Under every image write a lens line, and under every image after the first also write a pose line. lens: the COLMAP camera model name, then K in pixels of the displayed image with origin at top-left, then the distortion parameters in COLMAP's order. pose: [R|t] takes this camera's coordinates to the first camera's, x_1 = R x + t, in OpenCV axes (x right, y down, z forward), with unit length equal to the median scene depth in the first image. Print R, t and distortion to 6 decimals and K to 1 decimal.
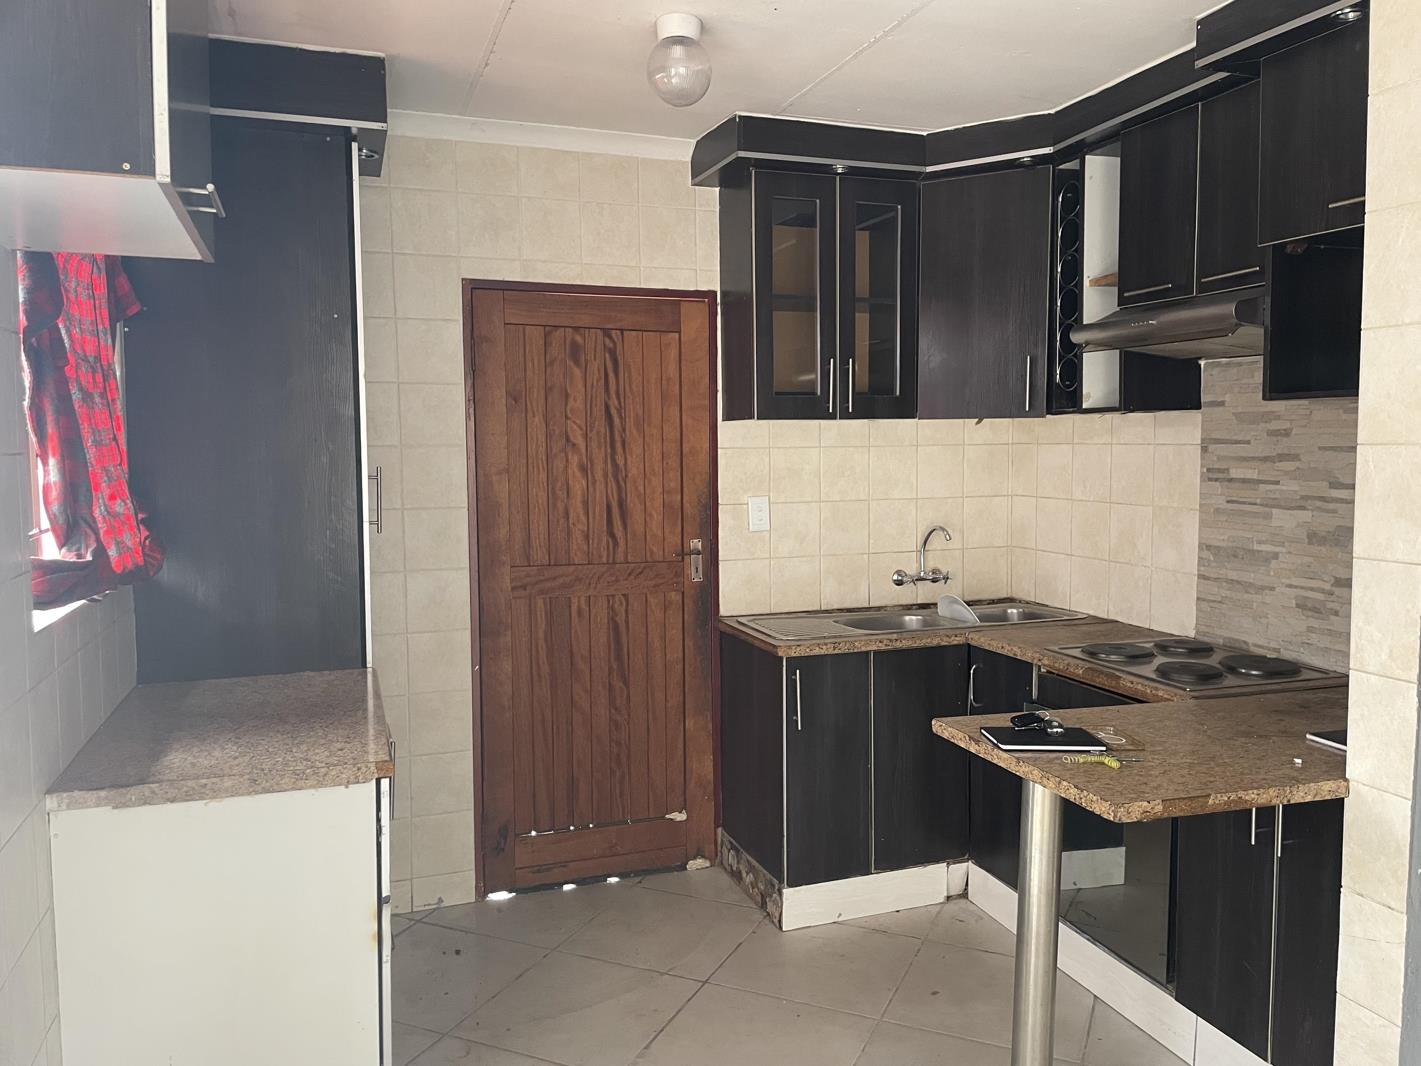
lens RADIAL K [[1060.9, 0, 715.9], [0, 1060.9, 515.6], [0, 0, 1]] dist [0.101666, -0.121774]
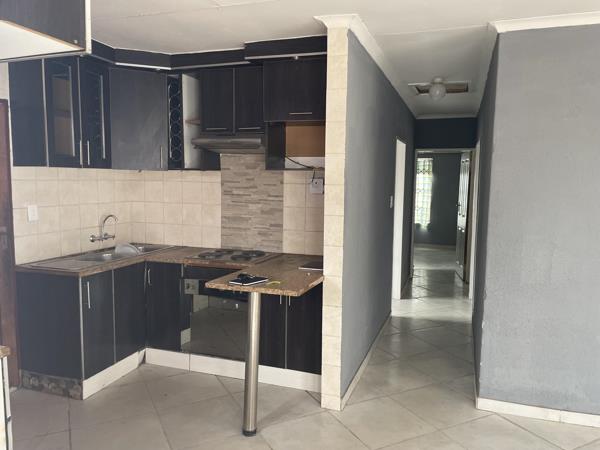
lens RADIAL K [[447.9, 0, 302.3], [0, 447.9, 217.7], [0, 0, 1]] dist [0.101666, -0.121774]
pose [[0.627854, -0.048683, 0.776807, -0.359308], [0.034708, 0.998800, 0.034542, -0.004826], [-0.777557, 0.005273, 0.628791, 0.054665]]
